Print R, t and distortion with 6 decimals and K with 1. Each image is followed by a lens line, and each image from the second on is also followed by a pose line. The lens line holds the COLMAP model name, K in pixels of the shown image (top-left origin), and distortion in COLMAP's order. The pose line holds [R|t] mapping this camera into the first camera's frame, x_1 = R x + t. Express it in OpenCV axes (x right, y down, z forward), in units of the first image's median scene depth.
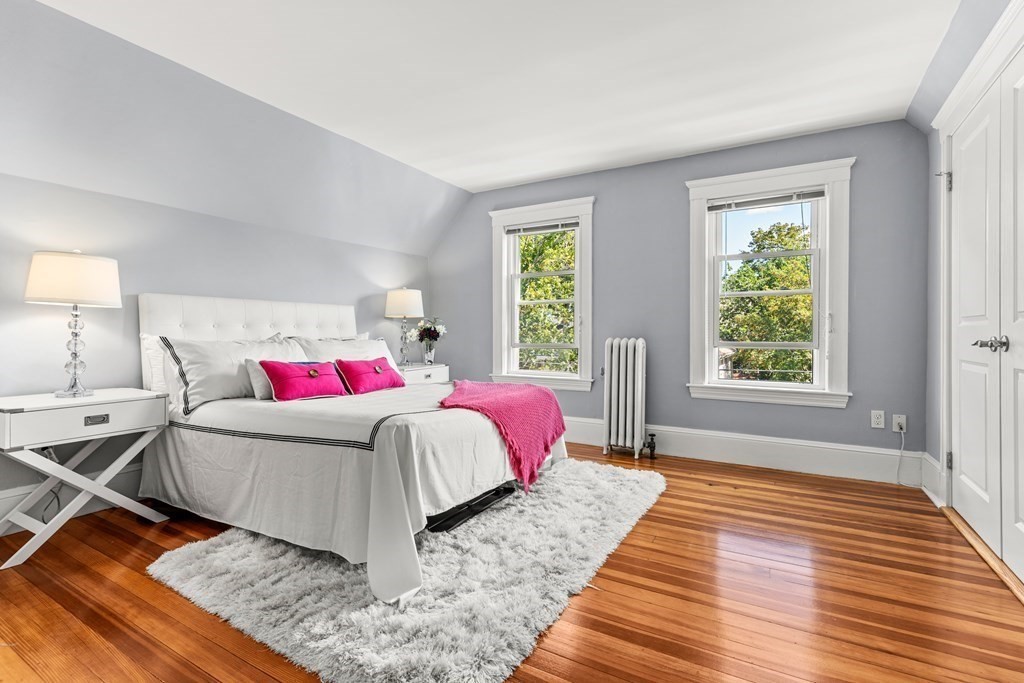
lens RADIAL K [[471.9, 0, 501.6], [0, 471.9, 339.8], [0, 0, 1]] dist [-0.004960, 0.002864]
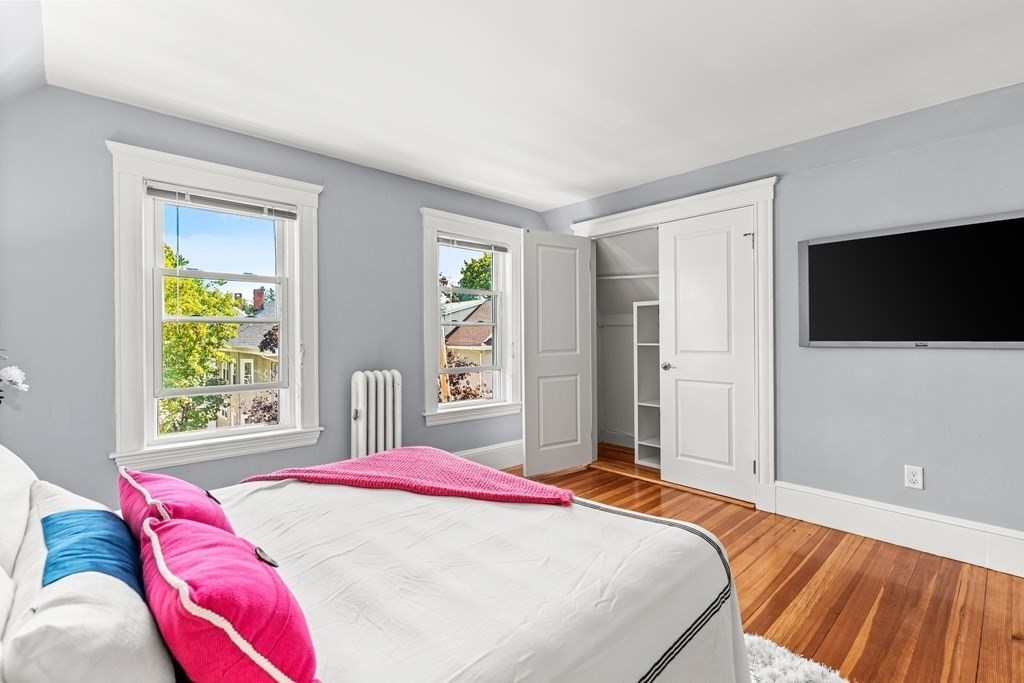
lens RADIAL K [[471.9, 0, 508.9], [0, 471.9, 338.7], [0, 0, 1]] dist [-0.004960, 0.002864]
pose [[0.290860, -0.005681, 0.956749, -0.490454], [0.017125, 0.999853, 0.000731, -0.059356], [-0.956612, 0.016172, 0.290915, 0.543587]]
